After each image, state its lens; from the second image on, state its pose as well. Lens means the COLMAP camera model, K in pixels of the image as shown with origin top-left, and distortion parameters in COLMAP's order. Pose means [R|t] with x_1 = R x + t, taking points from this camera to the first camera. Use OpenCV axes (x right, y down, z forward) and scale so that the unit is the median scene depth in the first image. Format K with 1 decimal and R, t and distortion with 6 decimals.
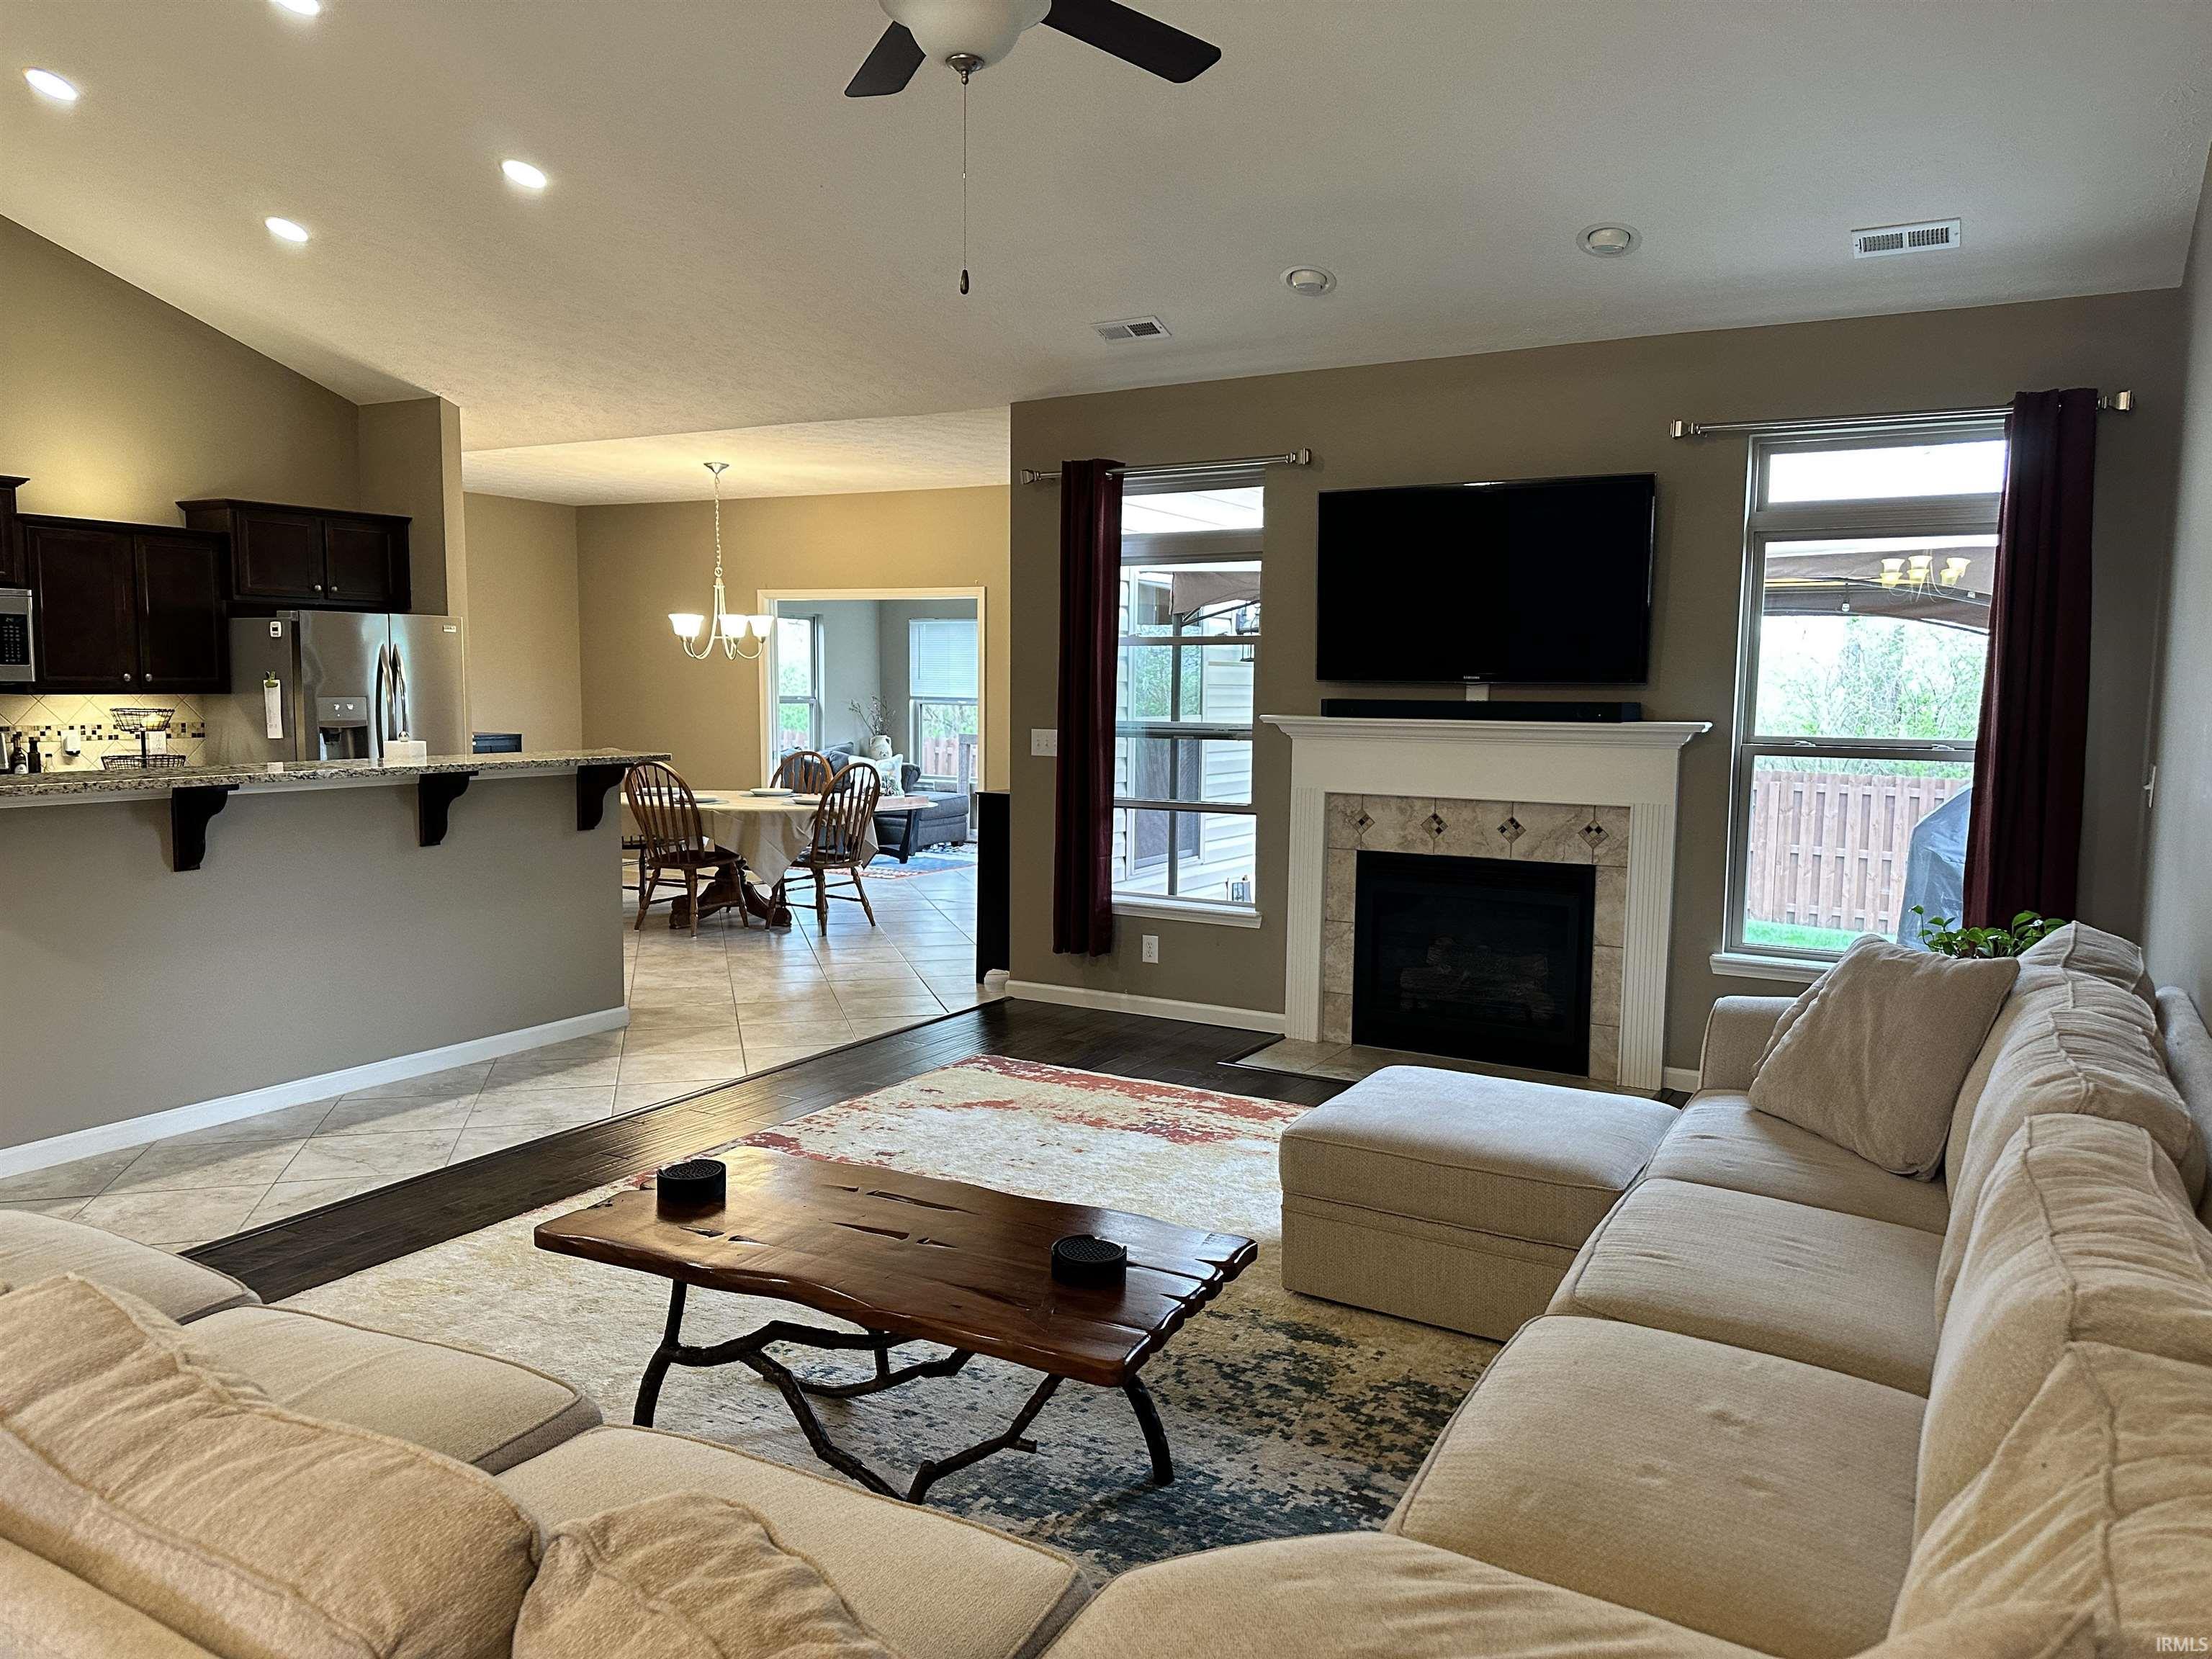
lens RADIAL K [[1545.1, 0, 1105.1], [0, 1545.1, 842.9], [0, 0, 1]] dist [0.102342, -0.131261]
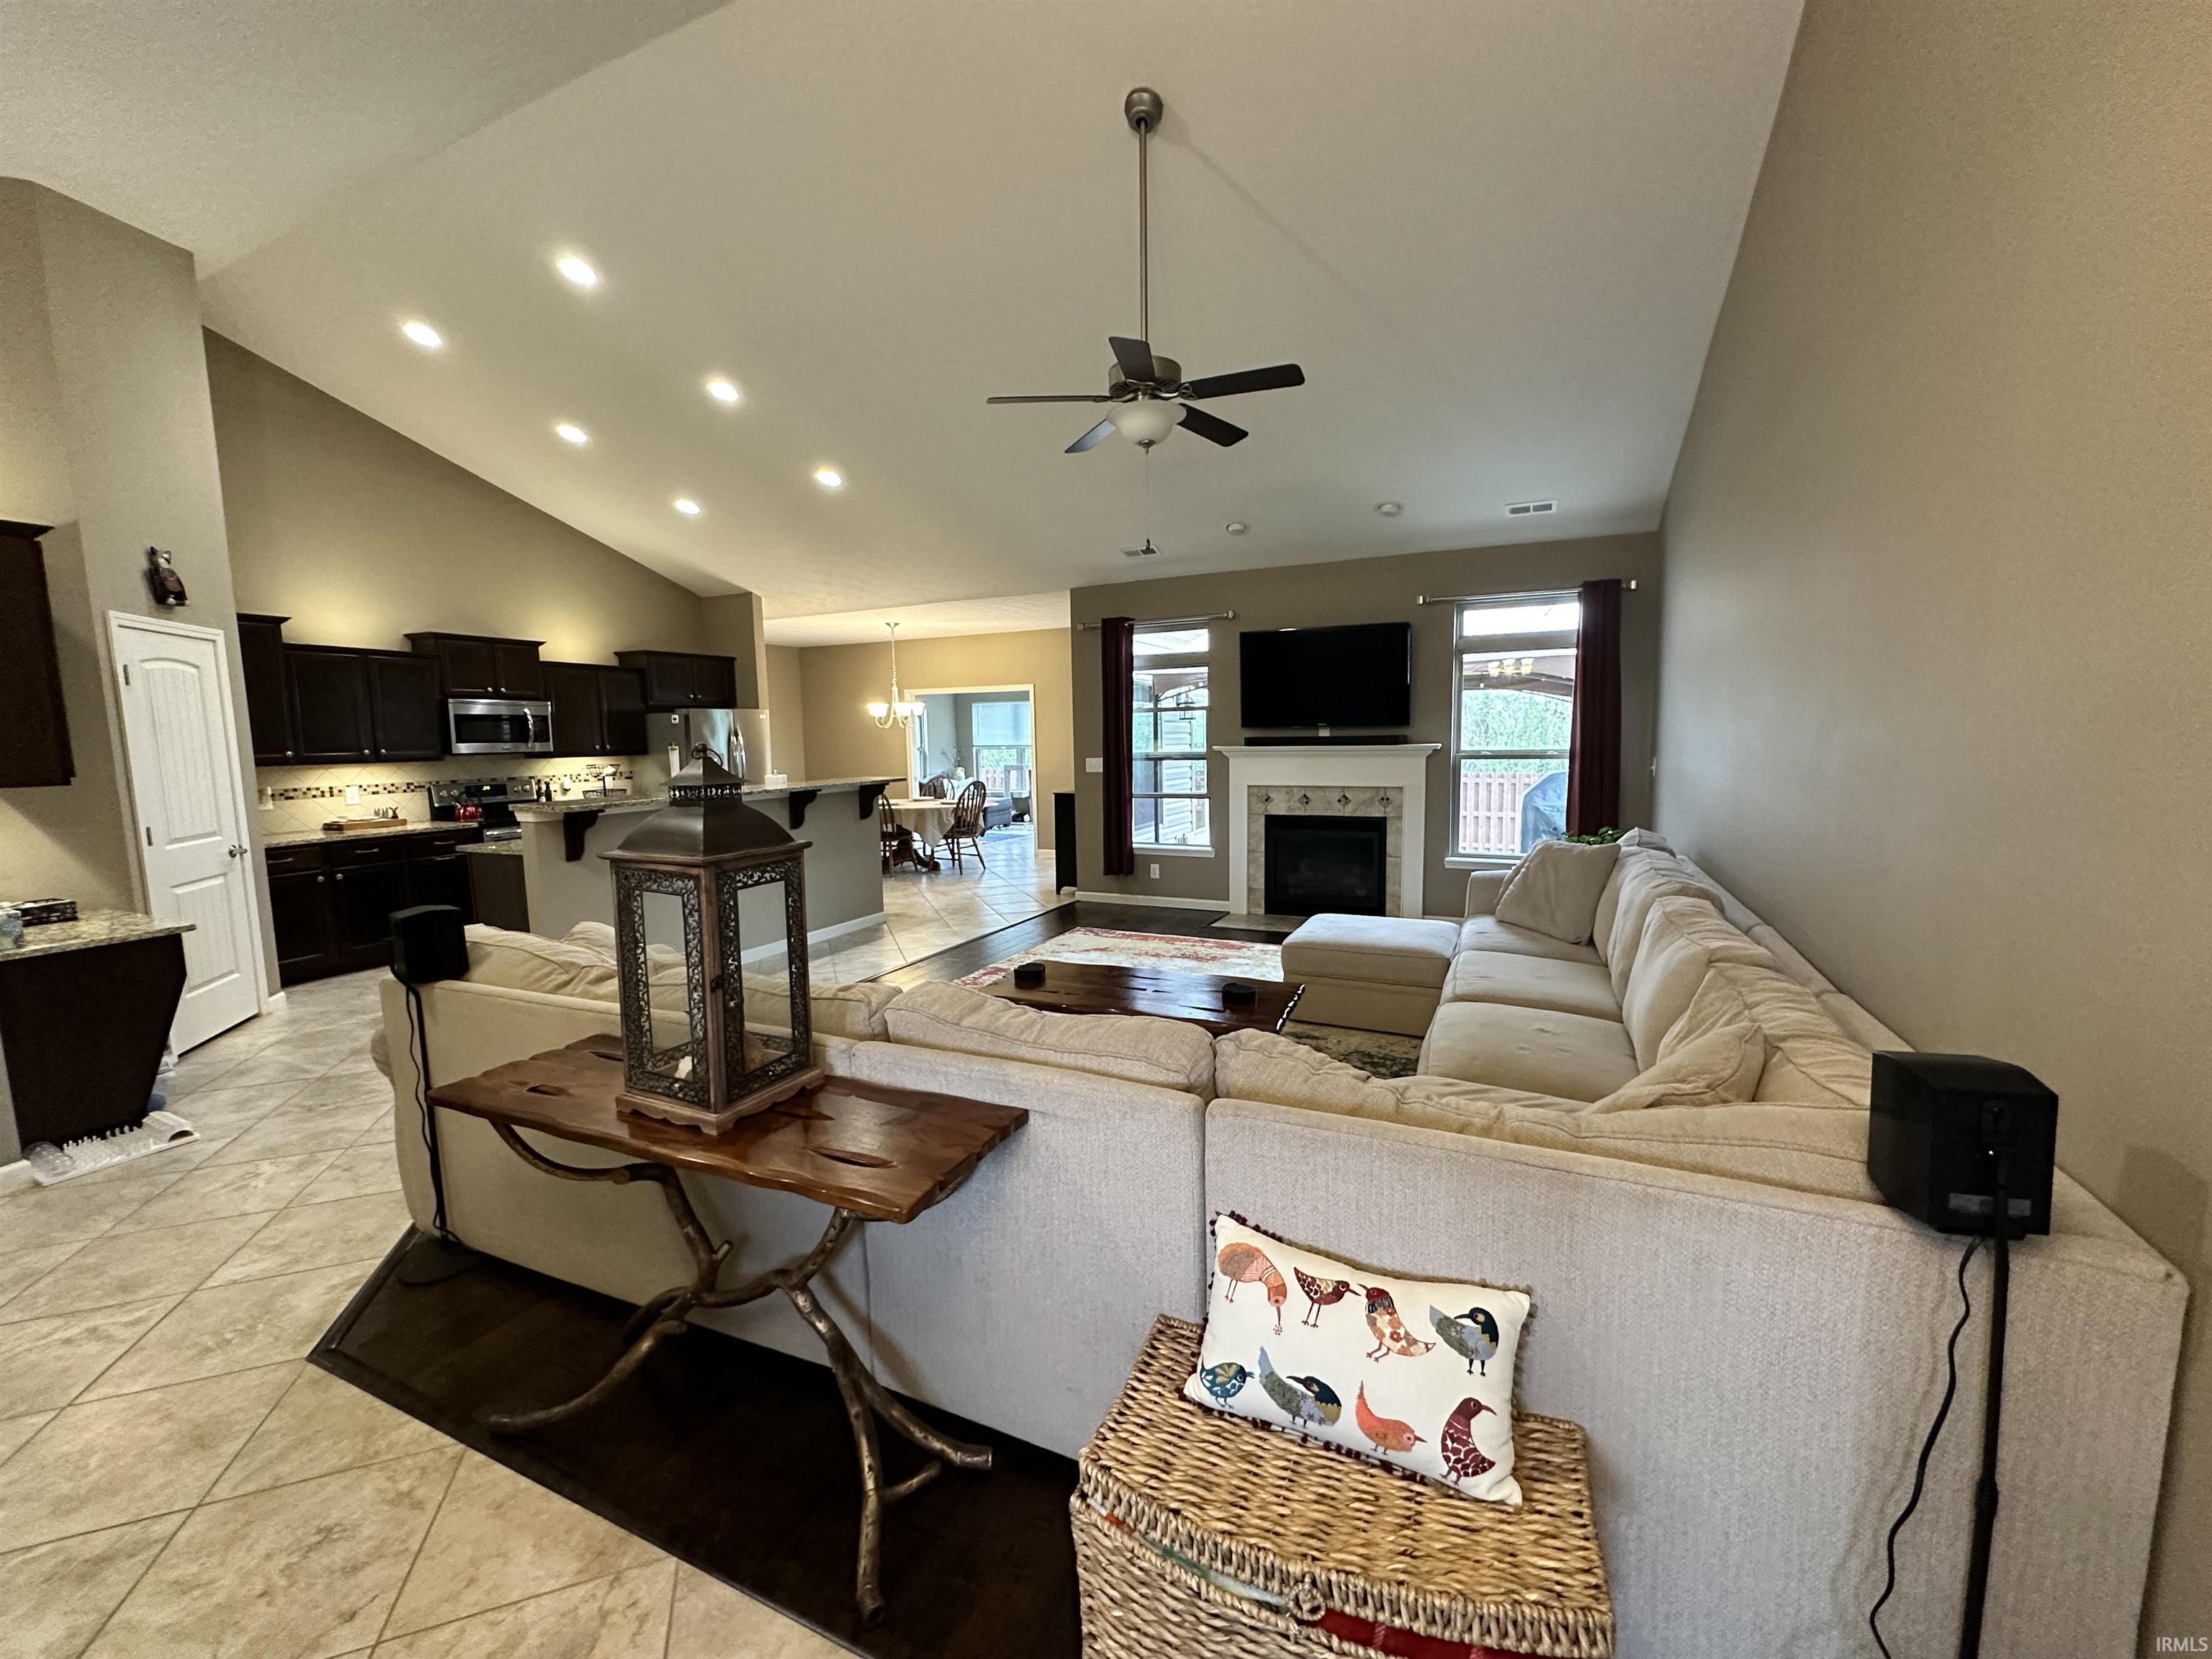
lens RADIAL K [[883.1, 0, 1108.7], [0, 883.1, 827.9], [0, 0, 1]] dist [-0.001410, -0.000098]
pose [[0.996448, -0.038346, 0.074974, -0.115415], [0.038237, 0.999265, 0.002896, 0.010708], [-0.075029, -0.000019, 0.997181, -0.092754]]
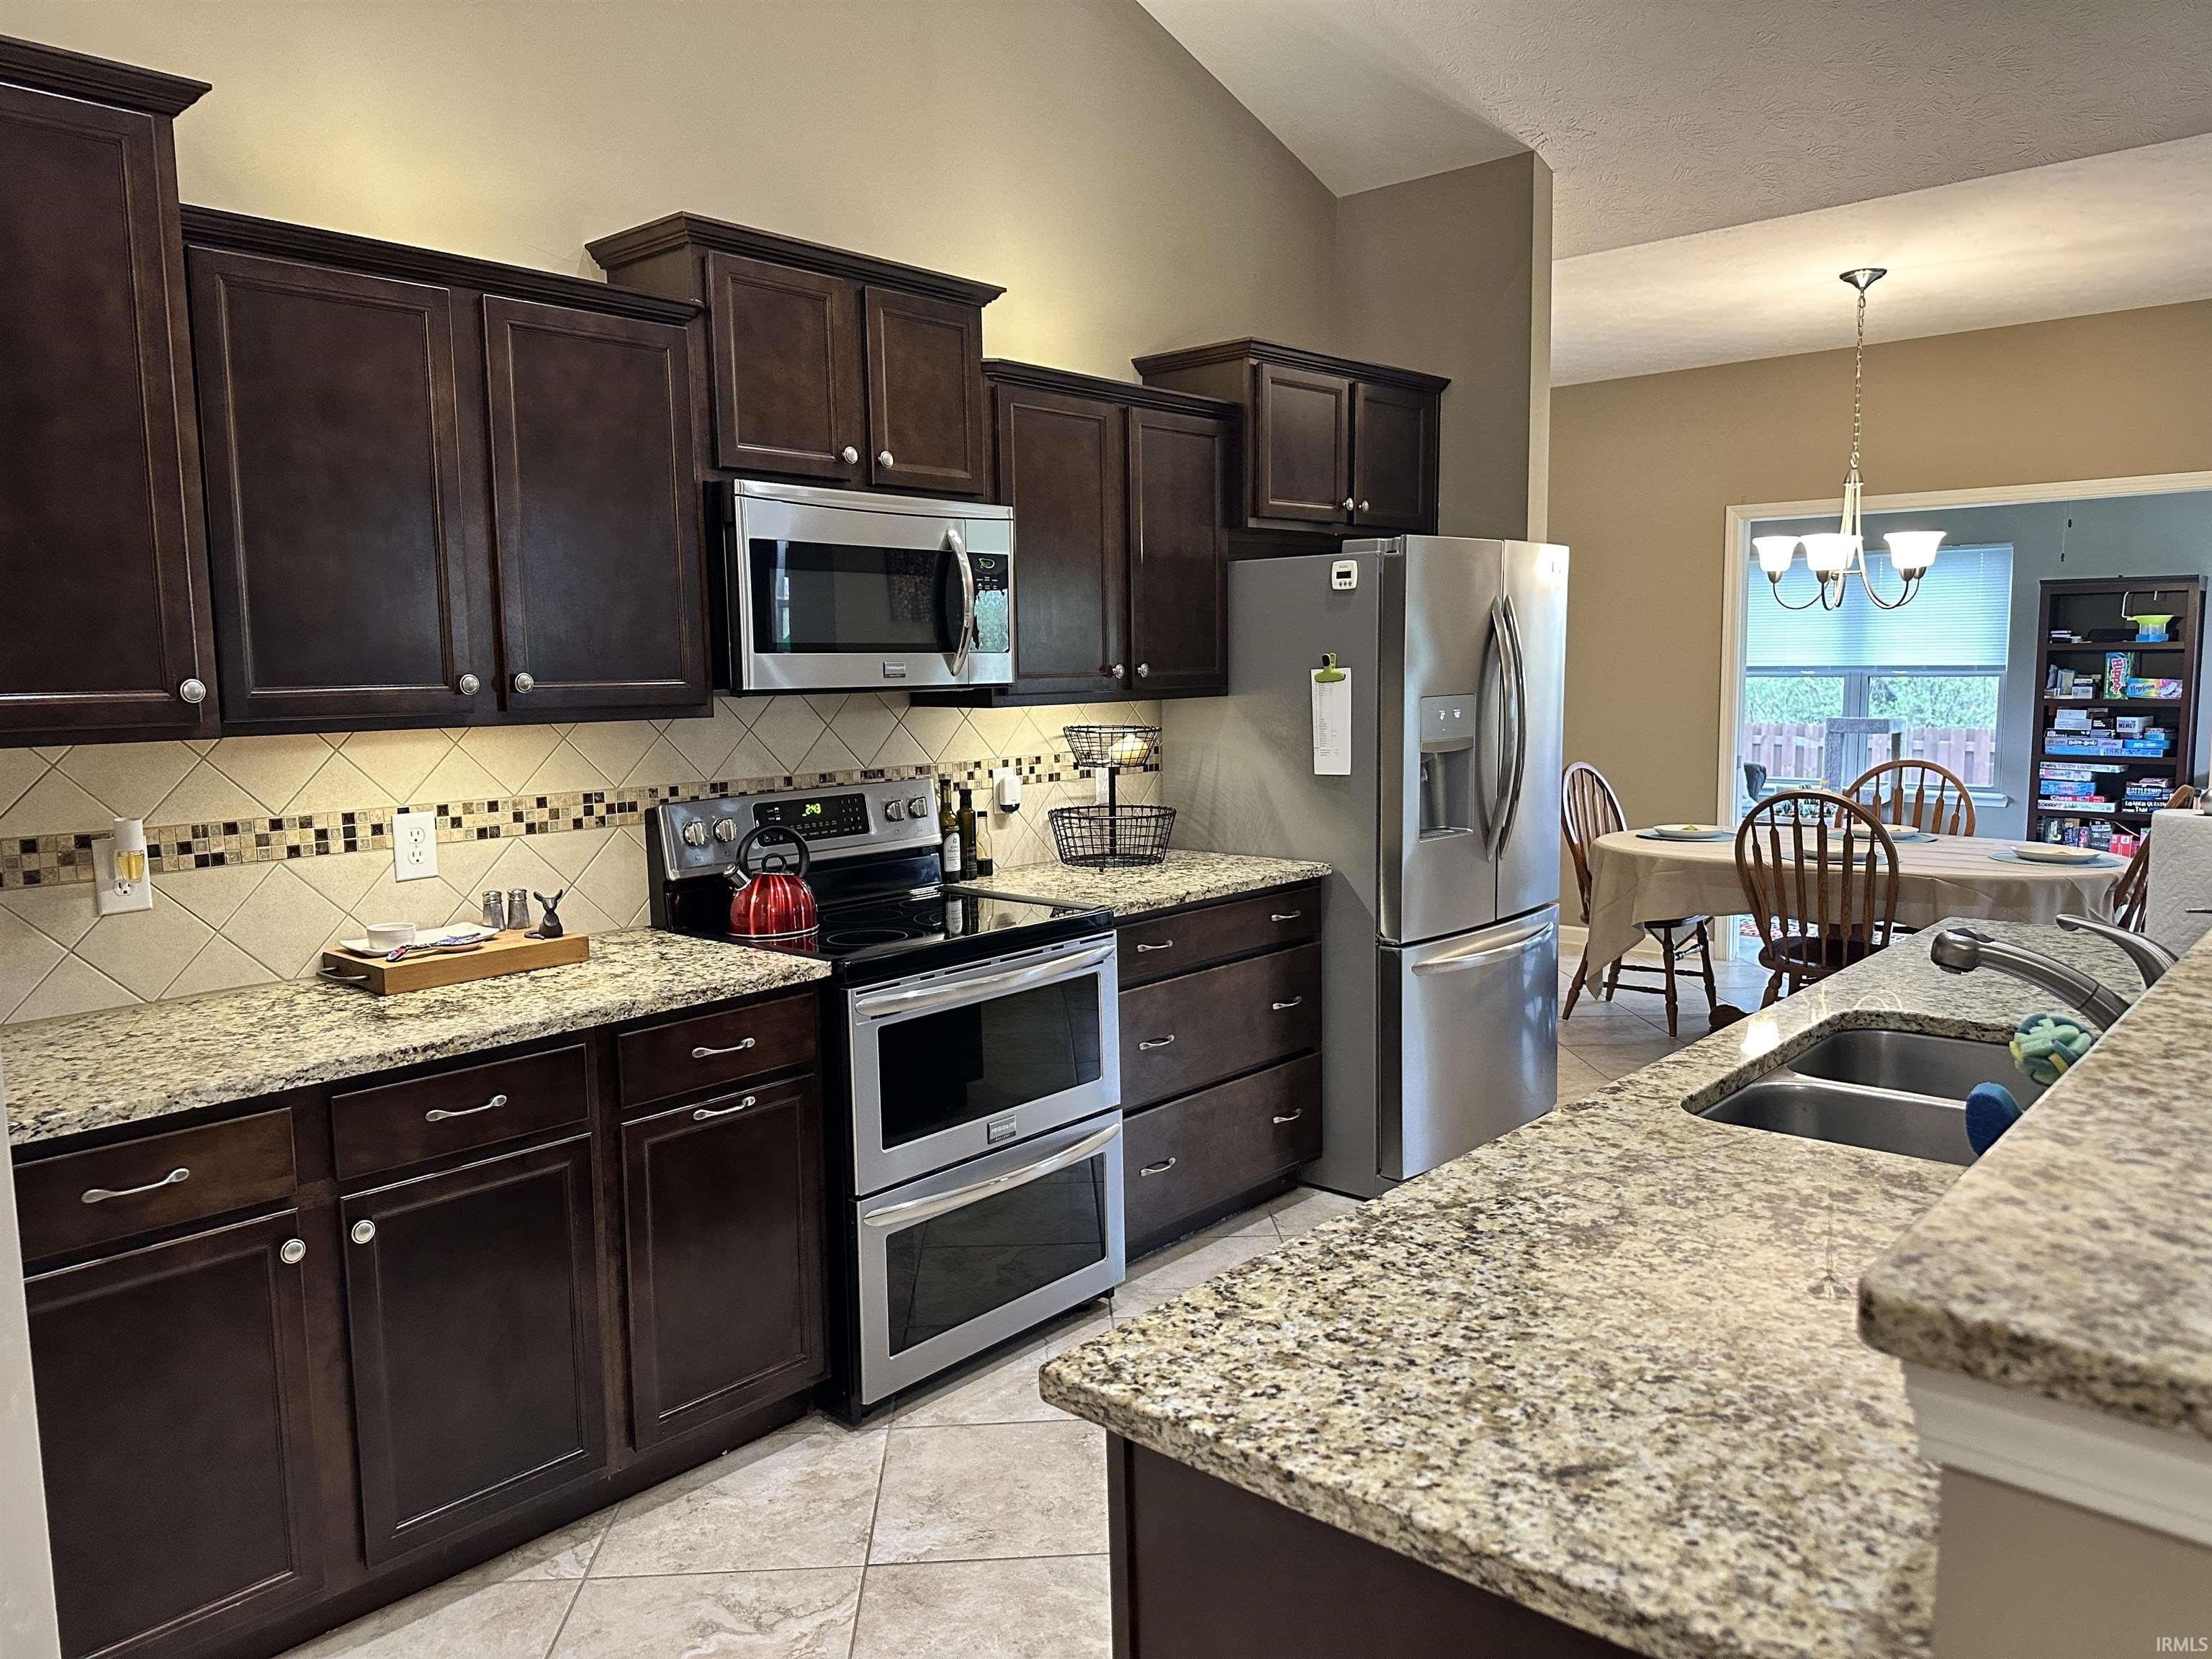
lens RADIAL K [[1545.1, 0, 1105.1], [0, 1545.1, 842.9], [0, 0, 1]] dist [0.102342, -0.131261]
pose [[0.977467, -0.001606, -0.211082, -0.577279], [0.004961, 0.999870, 0.015365, -0.060369], [0.211030, -0.016066, 0.977348, 0.532637]]
